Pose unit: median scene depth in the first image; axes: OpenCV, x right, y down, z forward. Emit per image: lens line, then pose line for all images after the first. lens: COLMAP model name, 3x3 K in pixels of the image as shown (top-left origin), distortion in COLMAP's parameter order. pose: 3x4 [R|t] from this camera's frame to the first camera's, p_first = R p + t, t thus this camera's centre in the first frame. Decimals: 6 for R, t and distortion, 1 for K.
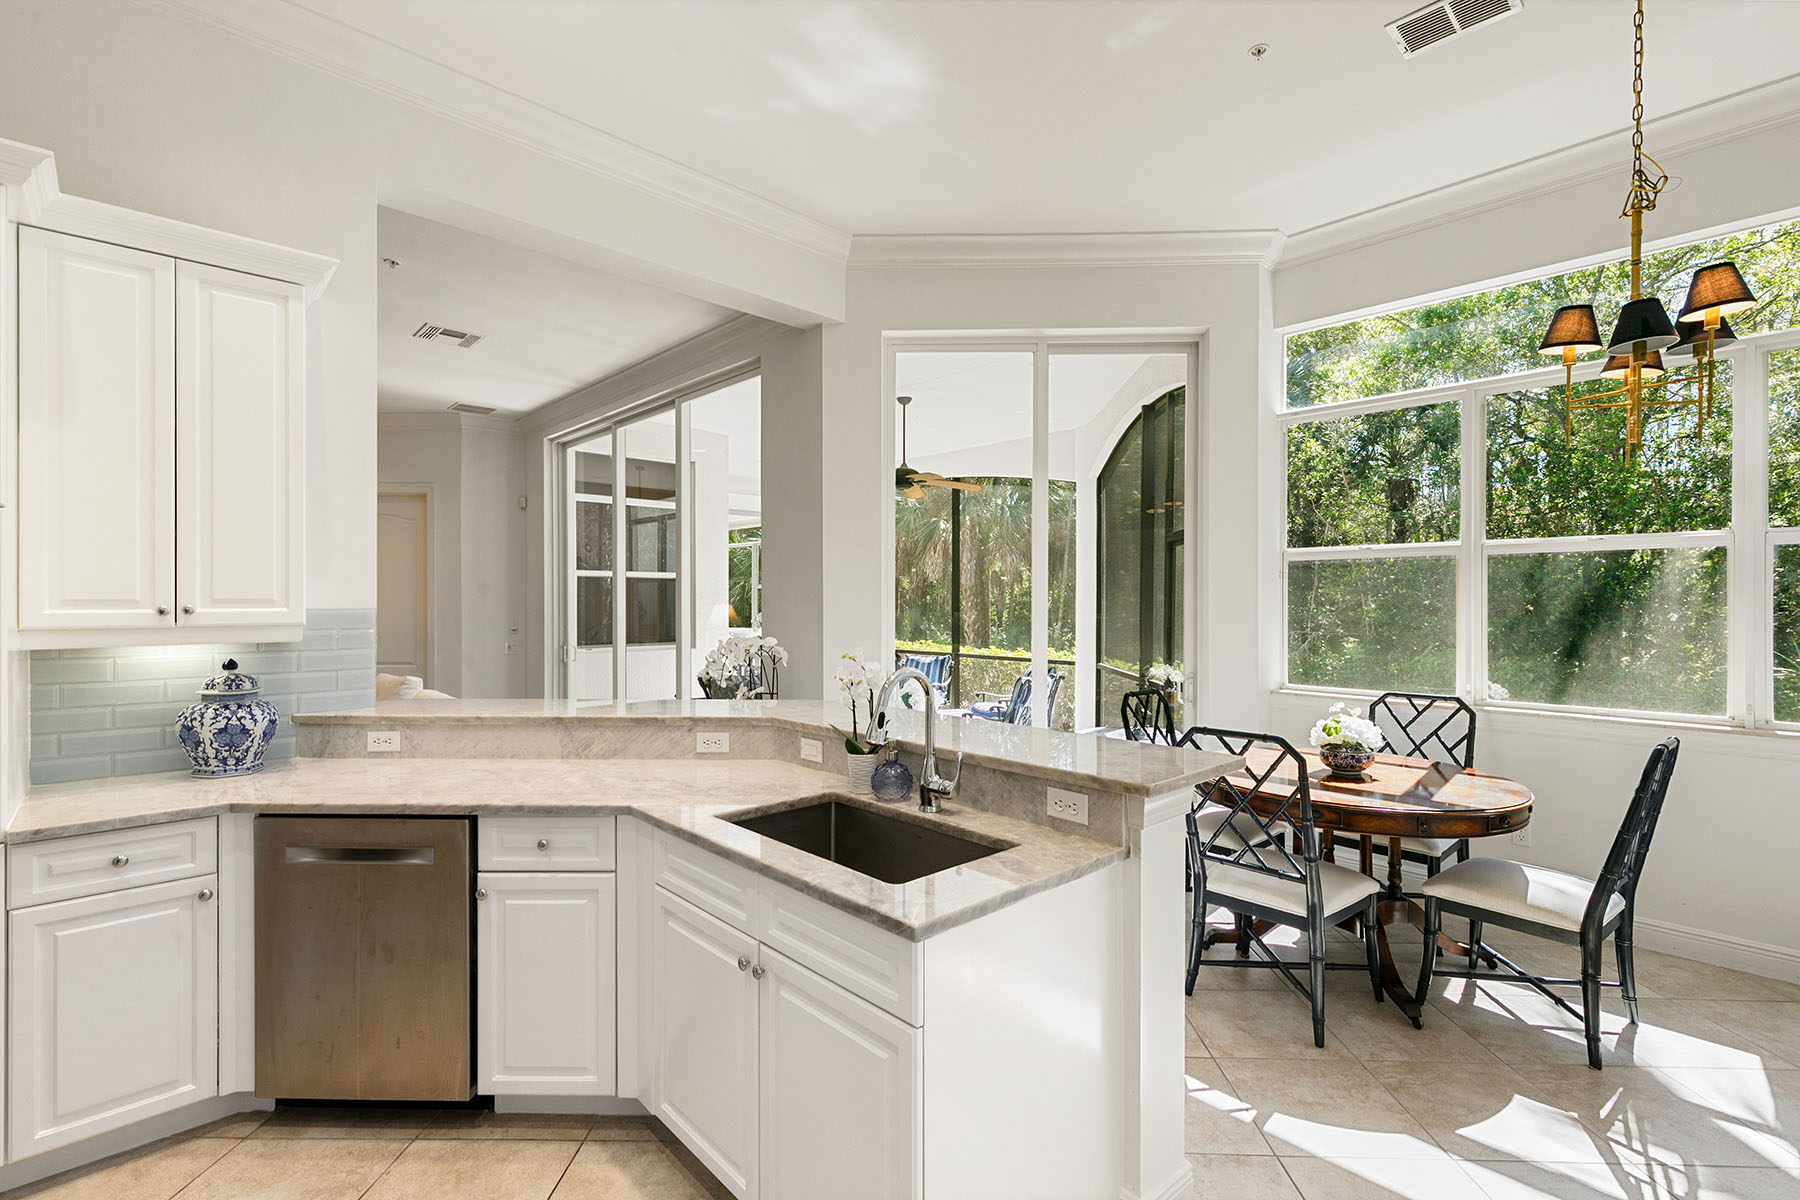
lens RADIAL K [[807.5, 0, 899.9], [0, 807.5, 604.8], [0, 0, 1]] dist [0.009506, 0.000337]
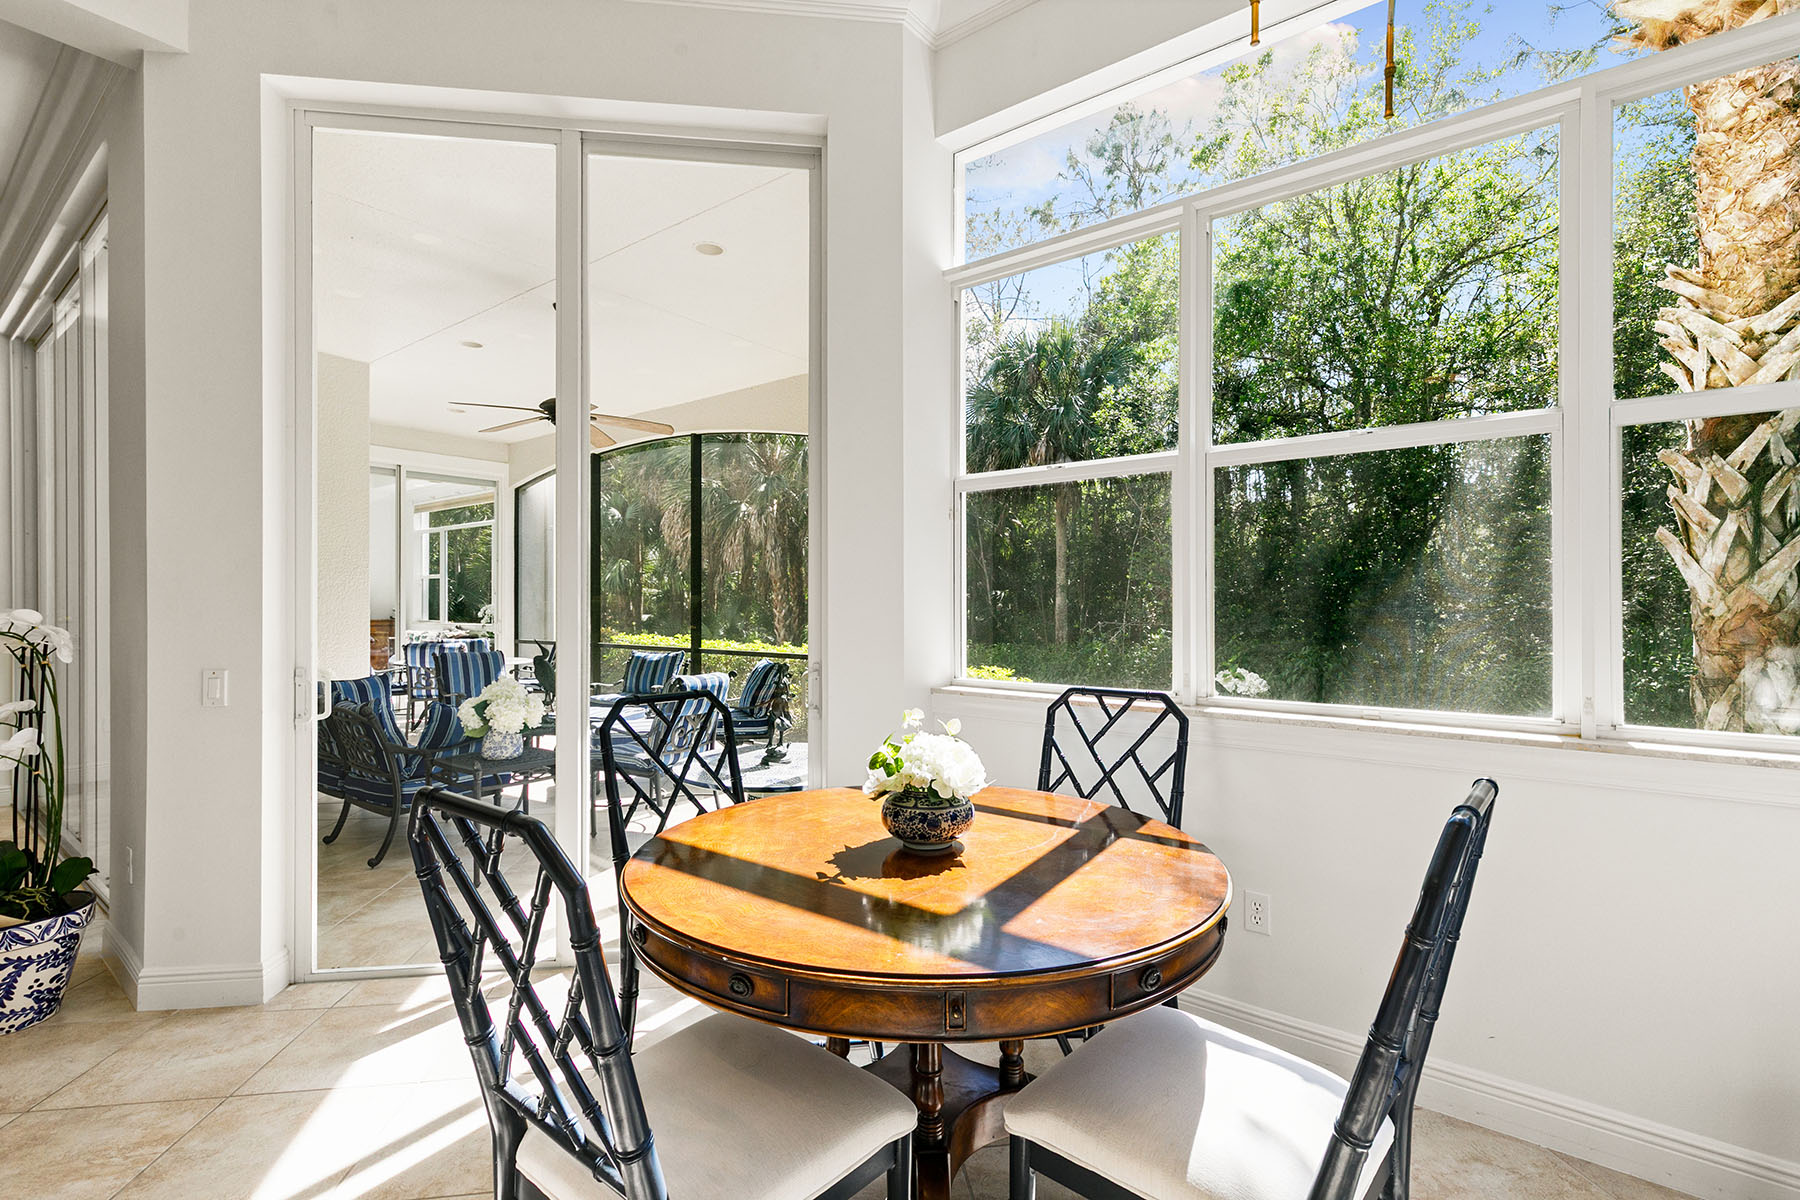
lens RADIAL K [[803.2, 0, 900.0], [0, 803.2, 600.0], [0, 0, 1]] dist [0.006651, -0.000417]
pose [[0.988180, -0.002871, 0.153268, 0.390483], [0.004060, 0.999964, -0.007442, 0.046489], [-0.153241, 0.007976, 0.988157, 0.422321]]
